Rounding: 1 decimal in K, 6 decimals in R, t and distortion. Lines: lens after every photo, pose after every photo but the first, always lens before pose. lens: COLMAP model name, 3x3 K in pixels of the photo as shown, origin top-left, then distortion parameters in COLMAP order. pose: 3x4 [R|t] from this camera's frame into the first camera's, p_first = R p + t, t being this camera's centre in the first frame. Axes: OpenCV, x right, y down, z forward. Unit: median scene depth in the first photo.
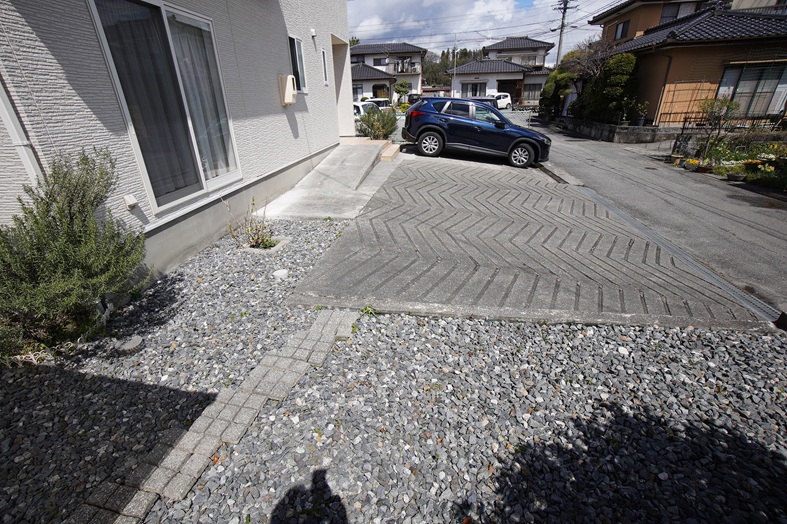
lens RADIAL K [[345.6, 0, 396.2], [0, 345.6, 258.5], [0, 0, 1]] dist [-0.022331, 0.000307]
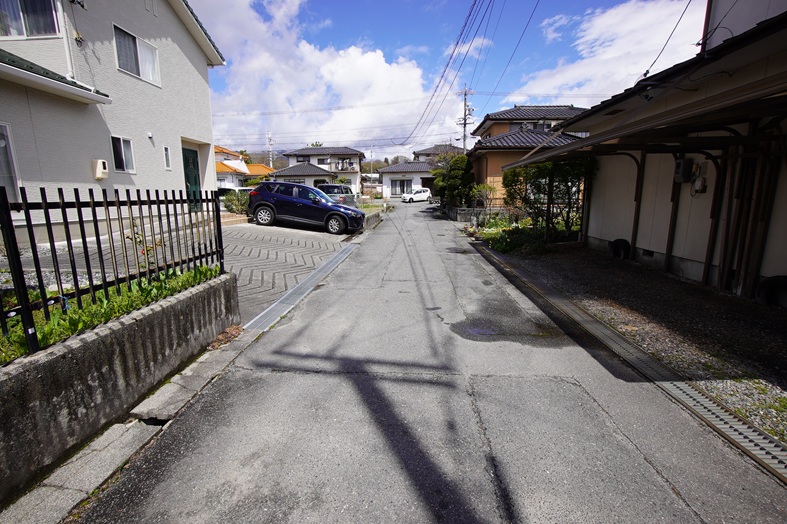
lens RADIAL K [[345.6, 0, 392.3], [0, 345.6, 261.5], [0, 0, 1]] dist [-0.022331, 0.000307]
pose [[0.996897, 0.001298, 0.078701, 0.106181], [0.017772, 0.970331, -0.241127, 0.032427], [-0.076679, 0.241778, 0.967297, -0.049577]]
